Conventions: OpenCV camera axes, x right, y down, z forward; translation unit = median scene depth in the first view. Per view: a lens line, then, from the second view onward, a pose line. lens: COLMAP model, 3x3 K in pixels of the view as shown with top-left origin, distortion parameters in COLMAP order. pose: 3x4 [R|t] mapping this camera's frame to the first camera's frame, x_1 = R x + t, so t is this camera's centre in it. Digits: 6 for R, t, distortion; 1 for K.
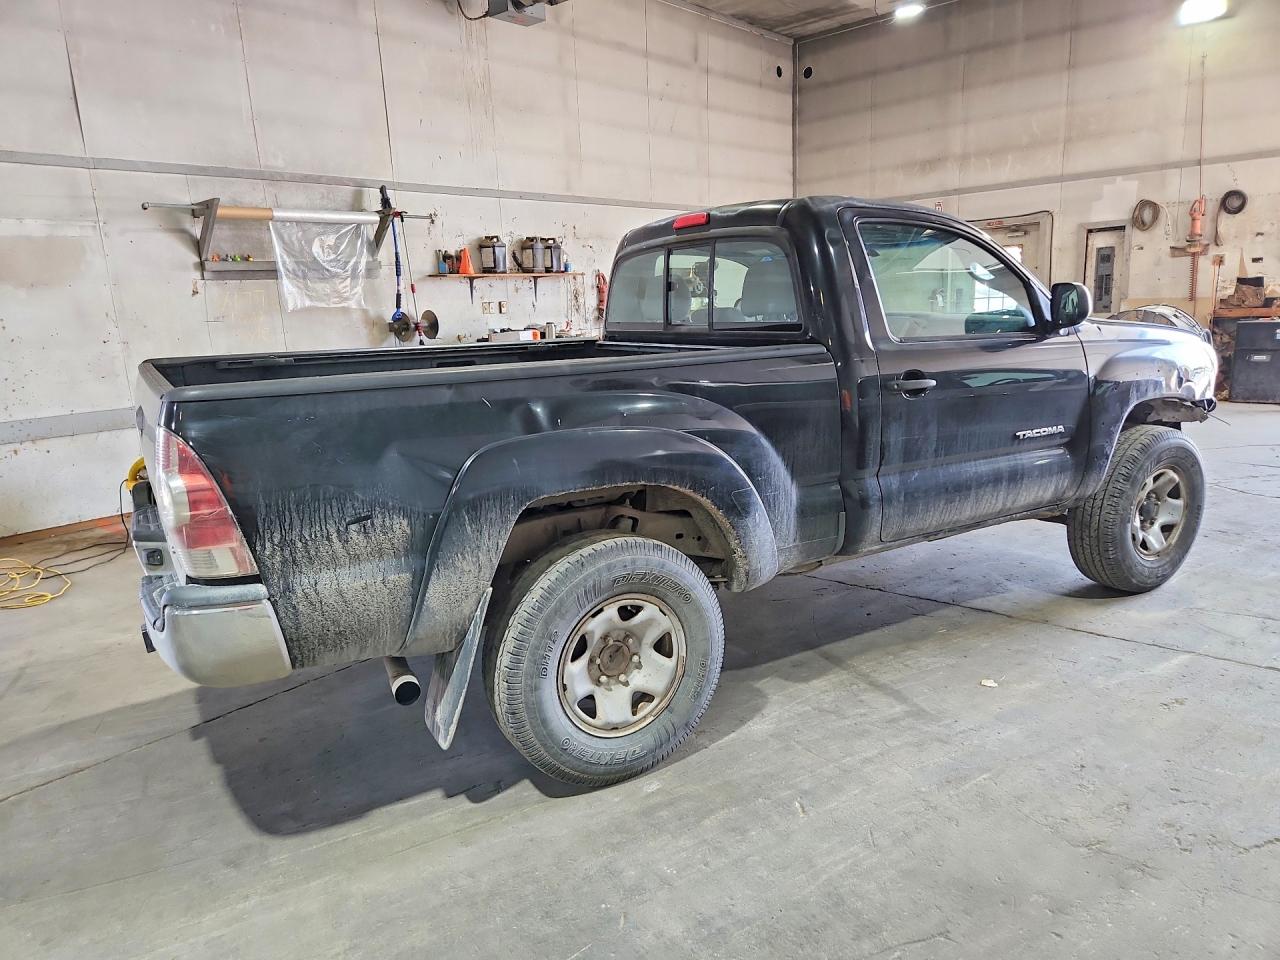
lens RADIAL K [[859.8, 0, 625.9], [0, 859.8, 479.8], [0, 0, 1]] dist [0.073568, -0.059606]
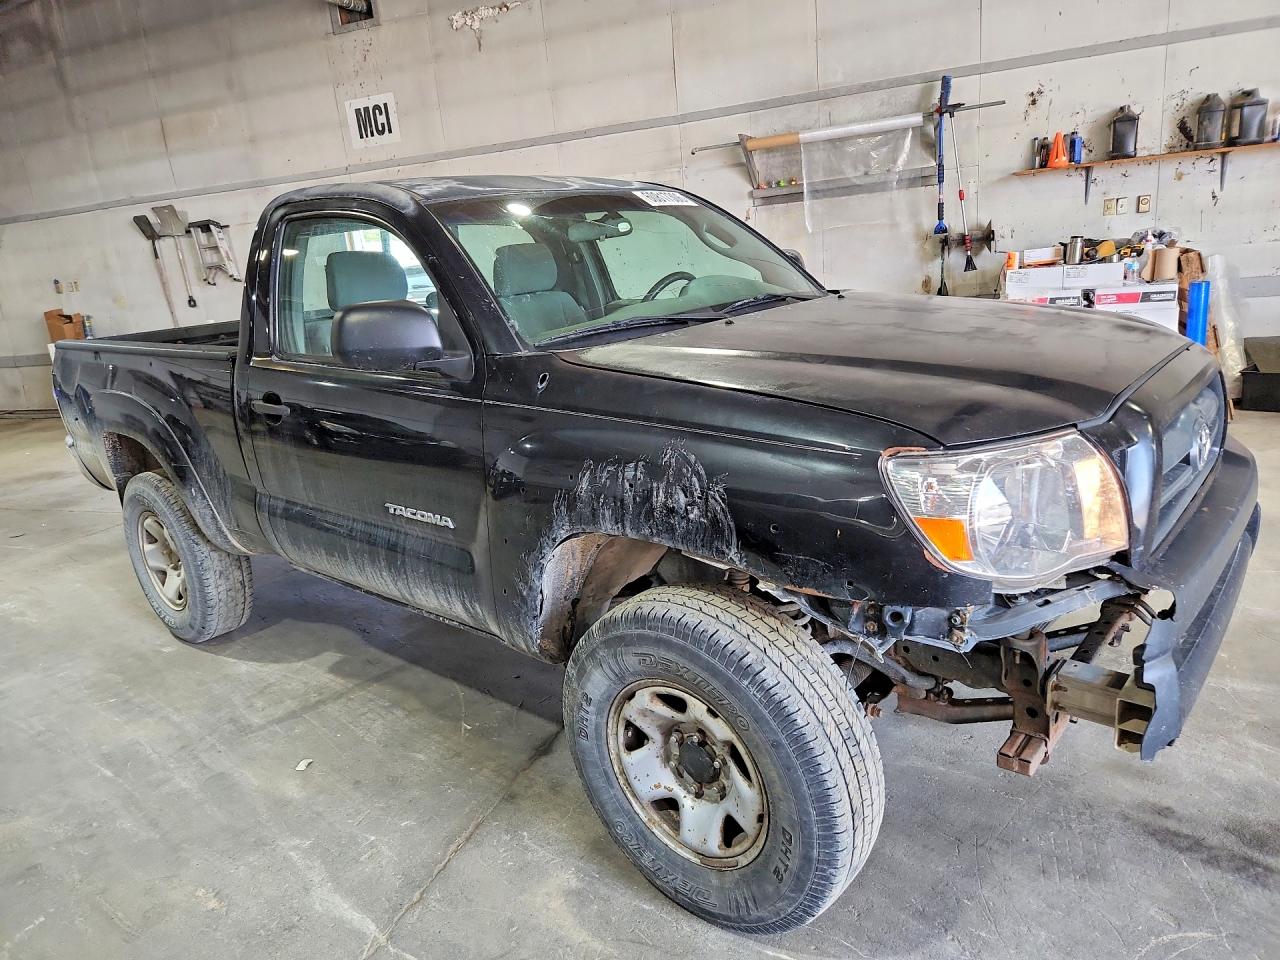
lens RADIAL K [[856.6, 0, 640.0], [0, 856.6, 480.0], [0, 0, 1]] dist [0.078728, -0.070154]
pose [[0.326698, 0.266081, -0.906901, 0.396106], [-0.119061, 0.963495, 0.239796, -0.092090], [0.937600, 0.029635, 0.346452, 0.321319]]
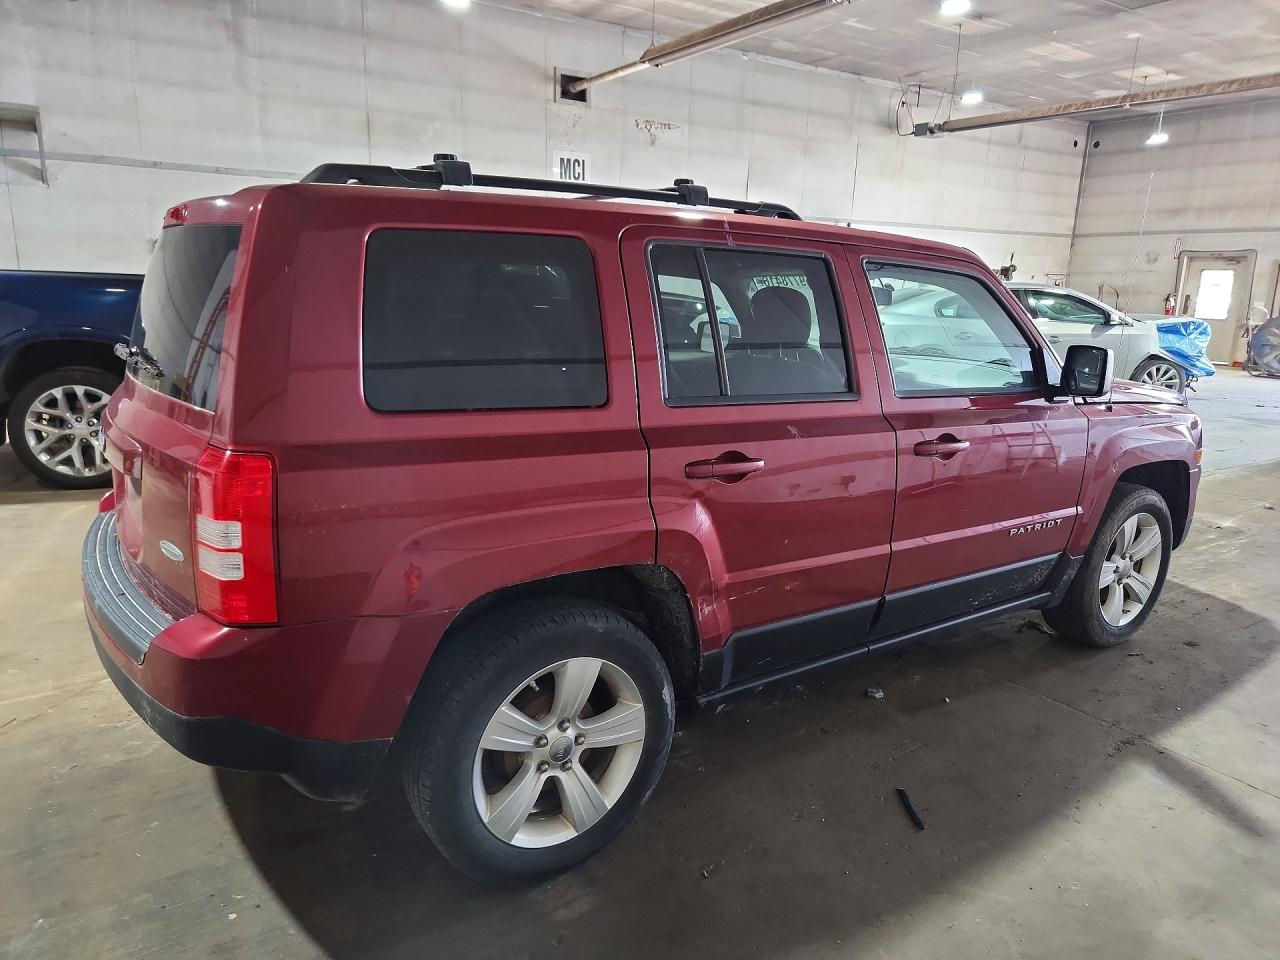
lens RADIAL K [[859.8, 0, 625.9], [0, 859.8, 479.8], [0, 0, 1]] dist [0.073568, -0.059606]
pose [[0.962243, 0.127830, -0.240308, -0.166903], [-0.122811, 0.991784, 0.035811, 0.187486], [0.242911, -0.004947, 0.970036, -0.827443]]
